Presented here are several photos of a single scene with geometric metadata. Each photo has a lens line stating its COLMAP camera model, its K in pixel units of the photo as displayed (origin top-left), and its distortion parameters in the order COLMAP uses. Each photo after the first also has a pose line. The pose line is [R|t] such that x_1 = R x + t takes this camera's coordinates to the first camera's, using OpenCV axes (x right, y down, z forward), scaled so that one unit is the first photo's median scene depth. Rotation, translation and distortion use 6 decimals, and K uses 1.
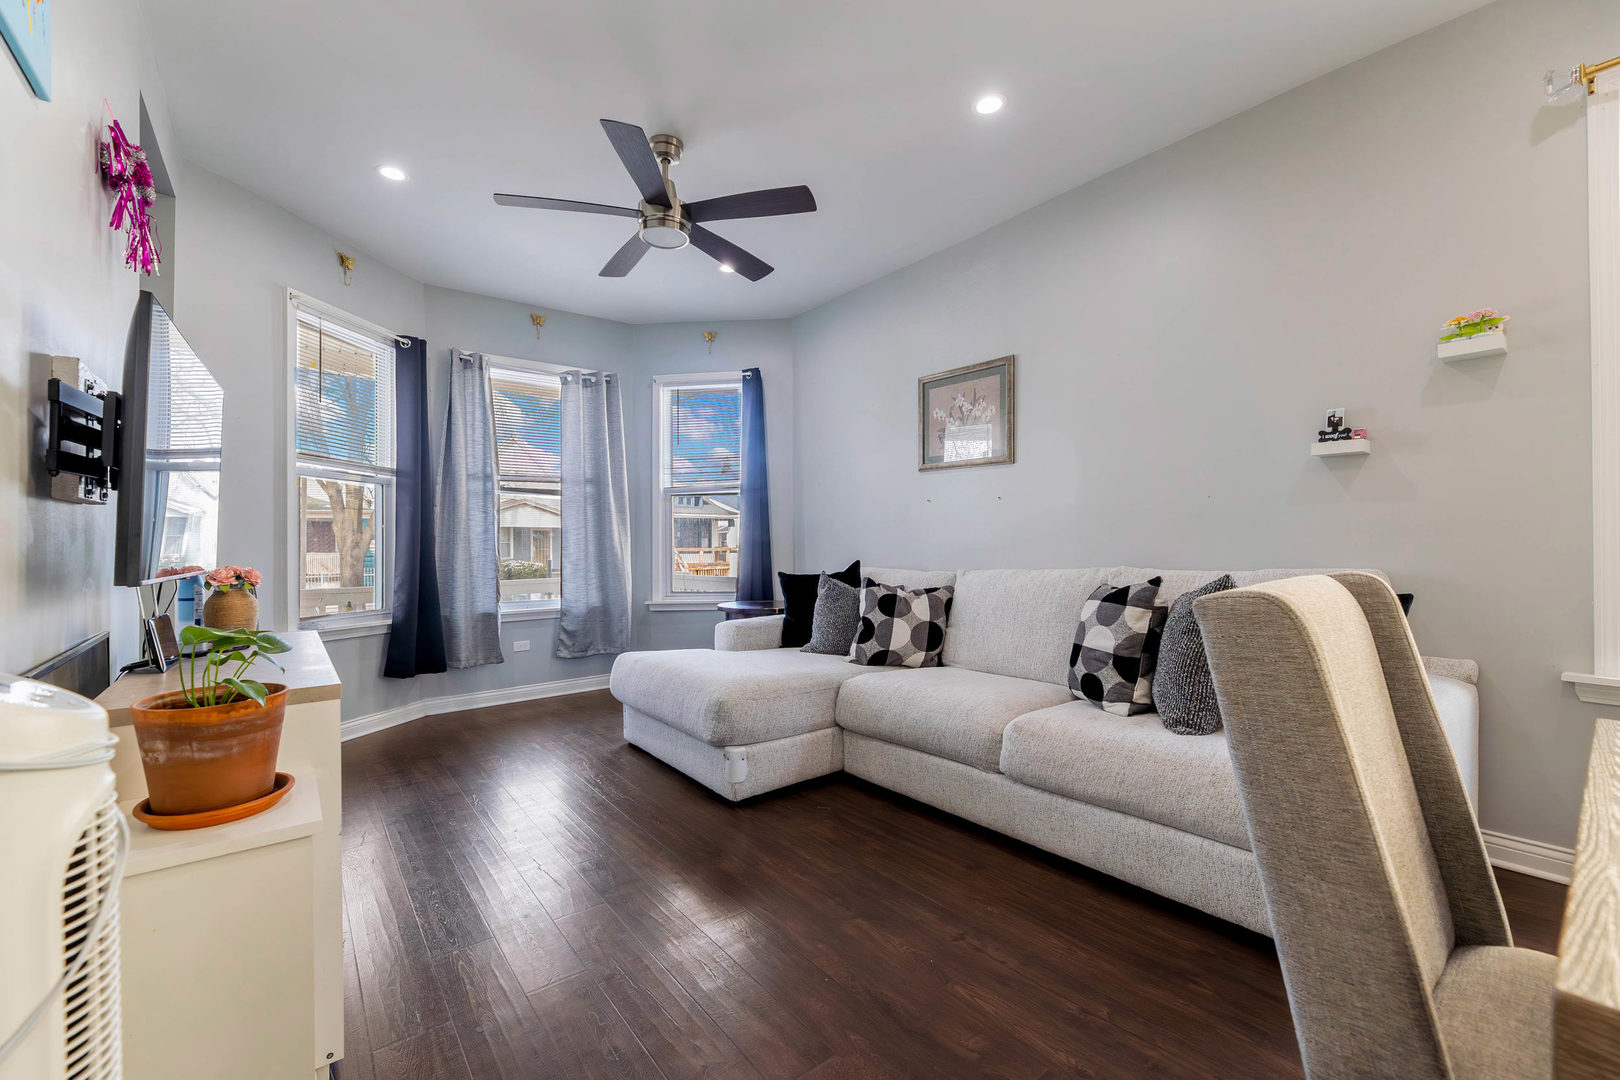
lens RADIAL K [[678.0, 0, 810.0], [0, 678.0, 540.0], [0, 0, 1]] dist [-0.000281, -0.000066]
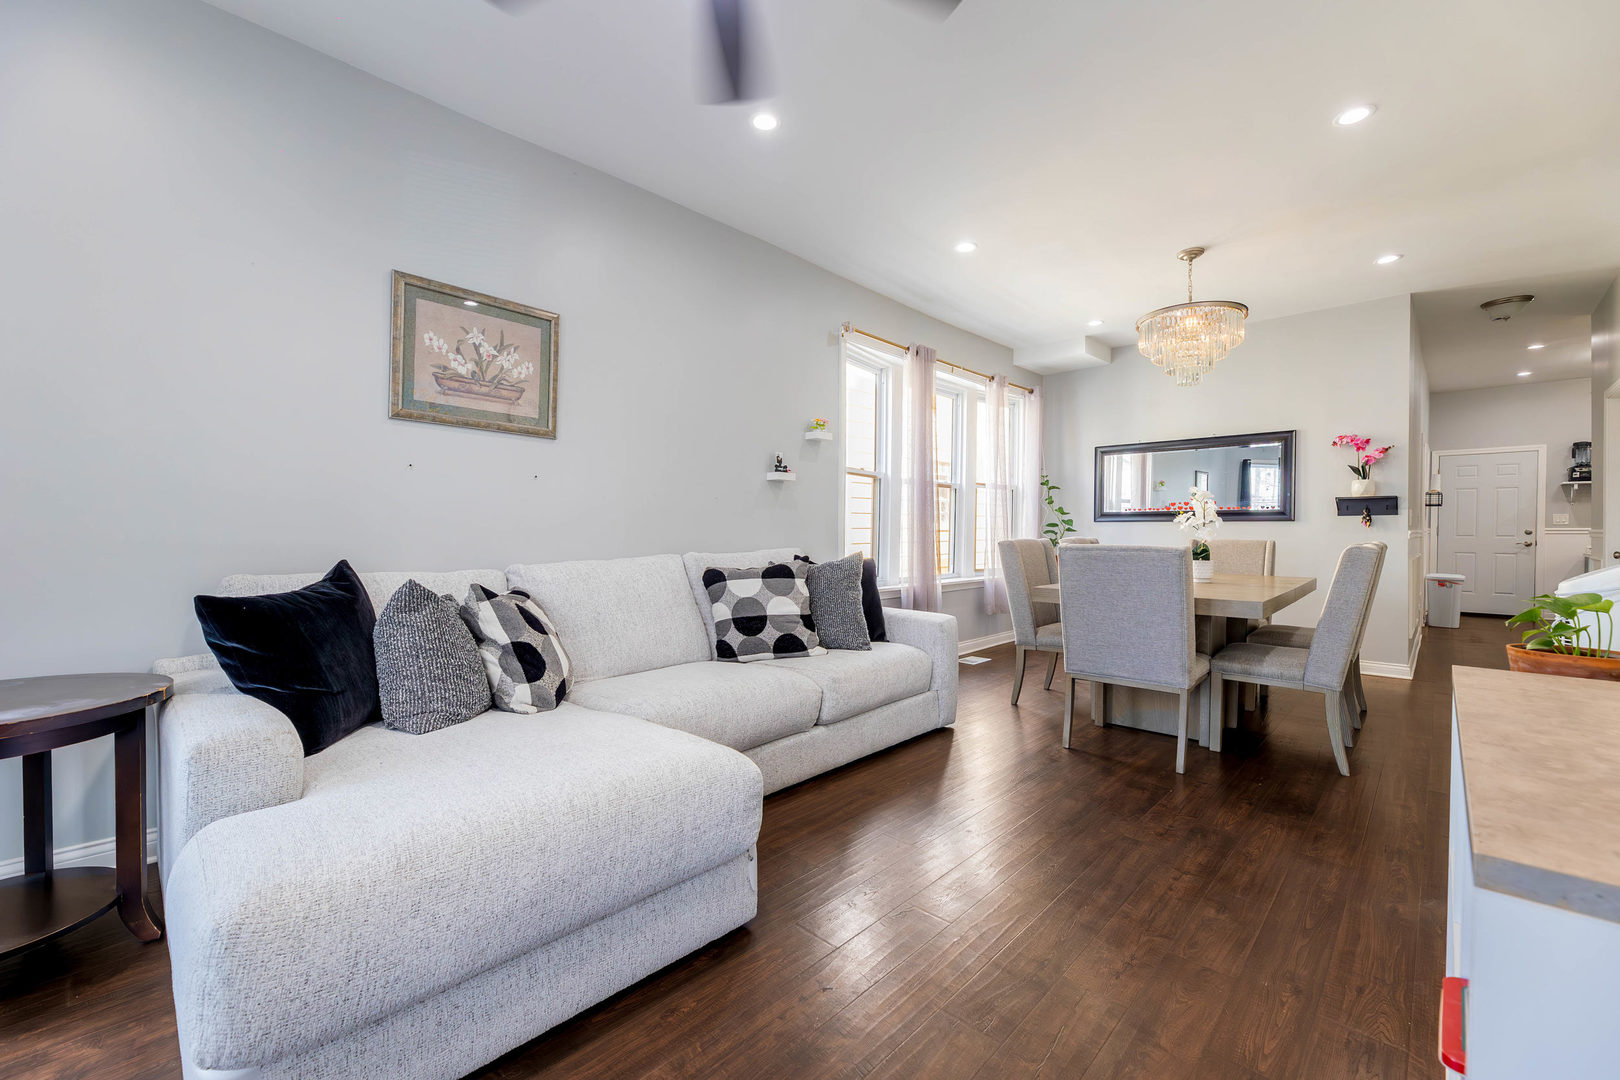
lens RADIAL K [[678.0, 0, 810.0], [0, 678.0, 540.0], [0, 0, 1]] dist [-0.000281, -0.000066]
pose [[-0.150586, -0.006788, 0.988574, -0.872093], [-0.011169, 0.999924, 0.005165, 0.011077], [-0.988534, -0.010264, -0.150650, 1.161372]]
